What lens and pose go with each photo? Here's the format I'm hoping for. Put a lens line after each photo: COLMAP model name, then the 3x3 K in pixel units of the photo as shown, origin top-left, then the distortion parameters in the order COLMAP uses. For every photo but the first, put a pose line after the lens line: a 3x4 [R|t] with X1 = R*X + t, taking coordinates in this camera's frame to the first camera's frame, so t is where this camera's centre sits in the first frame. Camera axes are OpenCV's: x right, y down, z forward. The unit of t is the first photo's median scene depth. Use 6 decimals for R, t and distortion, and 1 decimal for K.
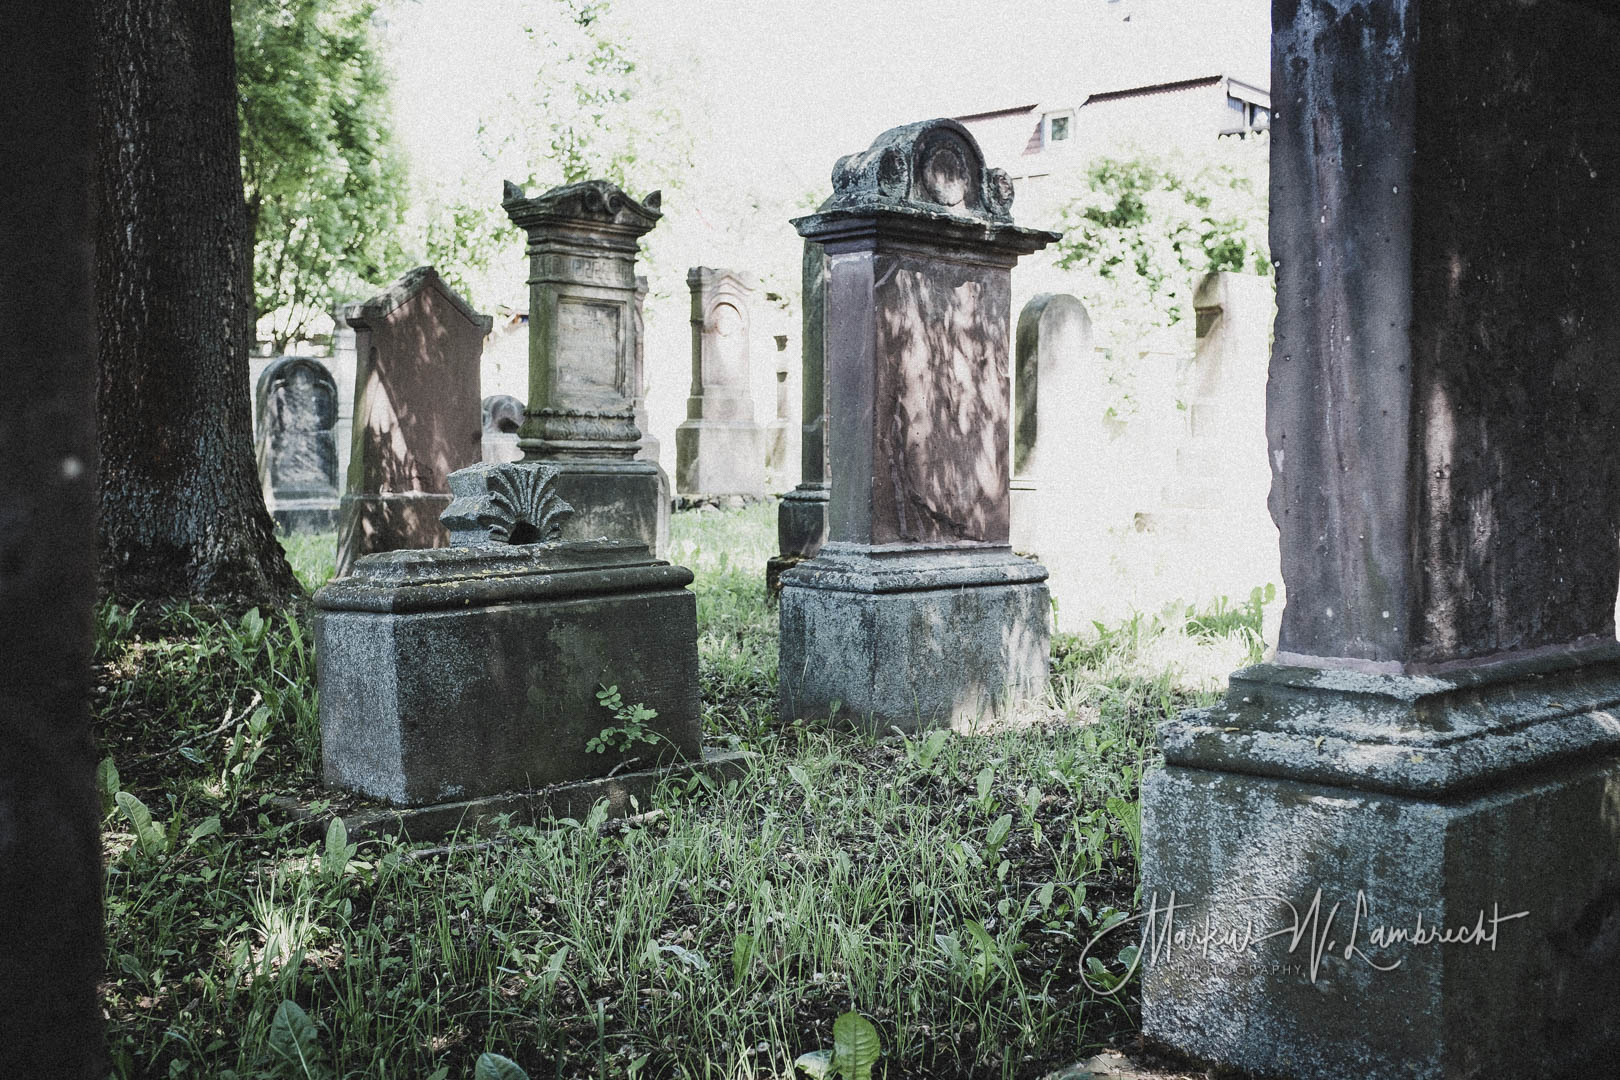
lens RADIAL K [[1621.5, 0, 824.6], [0, 1621.5, 534.2], [0, 0, 1]] dist [-0.111460, 0.141782]
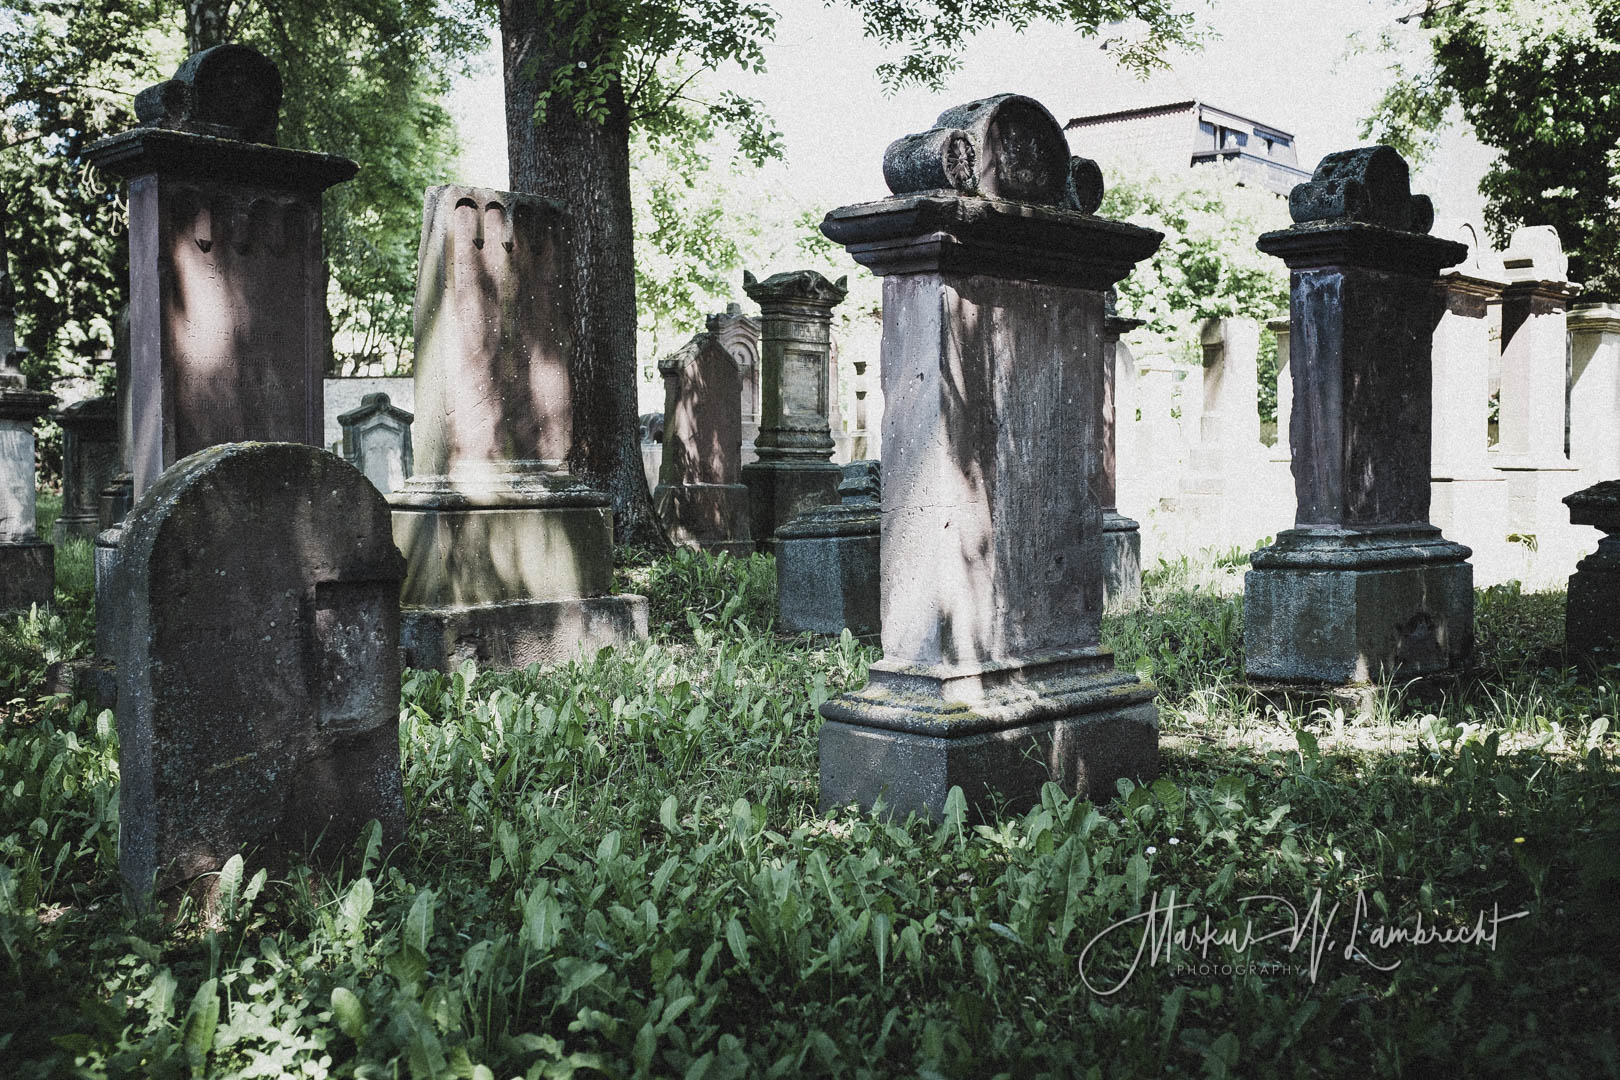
lens RADIAL K [[1621.5, 0, 824.6], [0, 1621.5, 534.2], [0, 0, 1]] dist [-0.111460, 0.141782]
pose [[0.999771, -0.010885, 0.018421, -0.156525], [0.010956, 0.999933, -0.003790, 0.026265], [-0.018379, 0.003991, 0.999823, -0.471943]]
